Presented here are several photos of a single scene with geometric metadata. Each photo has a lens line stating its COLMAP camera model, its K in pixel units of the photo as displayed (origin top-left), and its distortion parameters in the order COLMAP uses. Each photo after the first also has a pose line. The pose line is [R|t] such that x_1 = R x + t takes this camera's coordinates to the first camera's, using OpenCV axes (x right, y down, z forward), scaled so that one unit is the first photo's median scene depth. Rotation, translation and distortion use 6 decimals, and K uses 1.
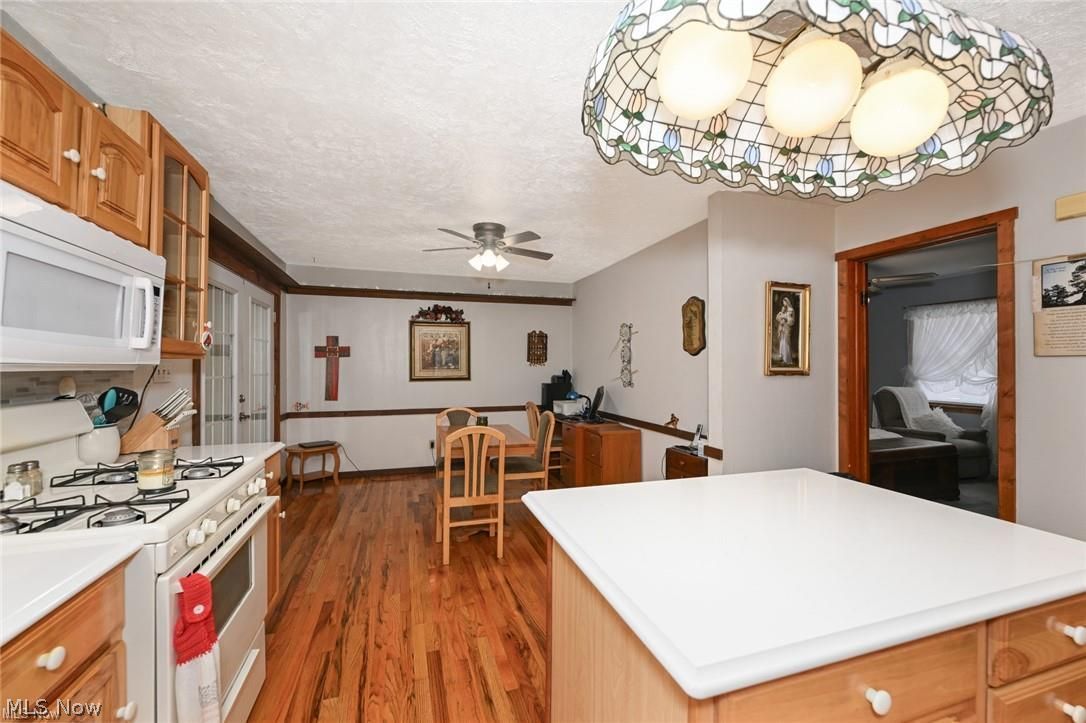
lens RADIAL K [[429.4, 0, 536.9], [0, 429.4, 365.7], [0, 0, 1]] dist [-0.000790, -0.000142]
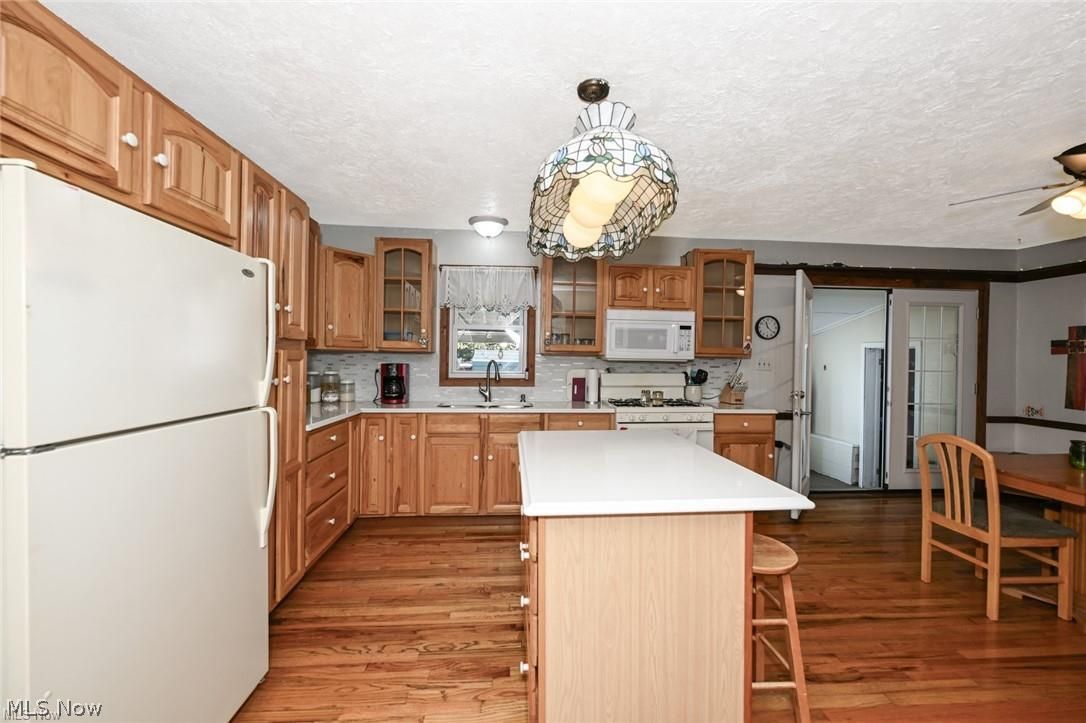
lens RADIAL K [[429.4, 0, 542.7], [0, 429.4, 360.9], [0, 0, 1]] dist [-0.000790, -0.000142]
pose [[-0.234585, 0.001753, -0.972094, 0.528144], [-0.012511, 0.999910, 0.004822, 0.002189], [0.972015, 0.013293, -0.234542, 0.261778]]
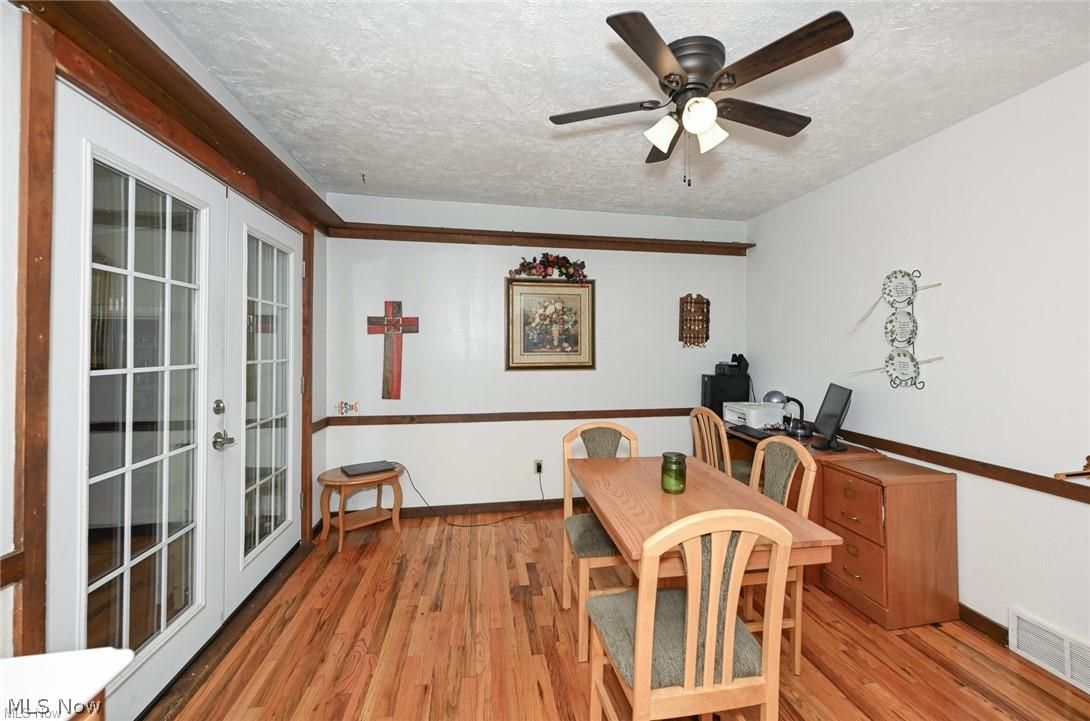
lens RADIAL K [[448.3, 0, 558.5], [0, 448.3, 346.8], [0, 0, 1]] dist [0.000345, -0.000062]
pose [[0.991859, 0.003720, -0.127290, -0.145037], [-0.003768, 0.999993, -0.000135, -0.000102], [0.127289, 0.000613, 0.991866, 0.370543]]
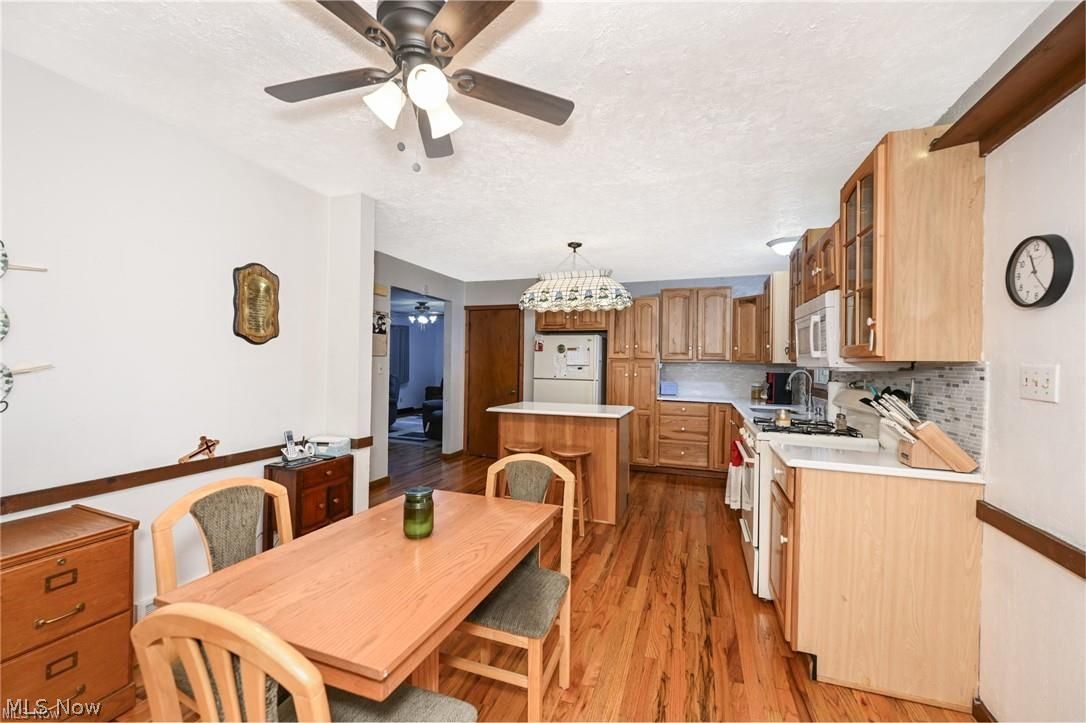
lens RADIAL K [[429.4, 0, 545.6], [0, 429.4, 364.5], [0, 0, 1]] dist [-0.000790, -0.000142]
pose [[-0.798363, -0.016152, 0.601960, -0.341978], [-0.017154, 0.999845, 0.004077, -0.000554], [-0.601932, -0.007071, -0.798516, 0.934085]]
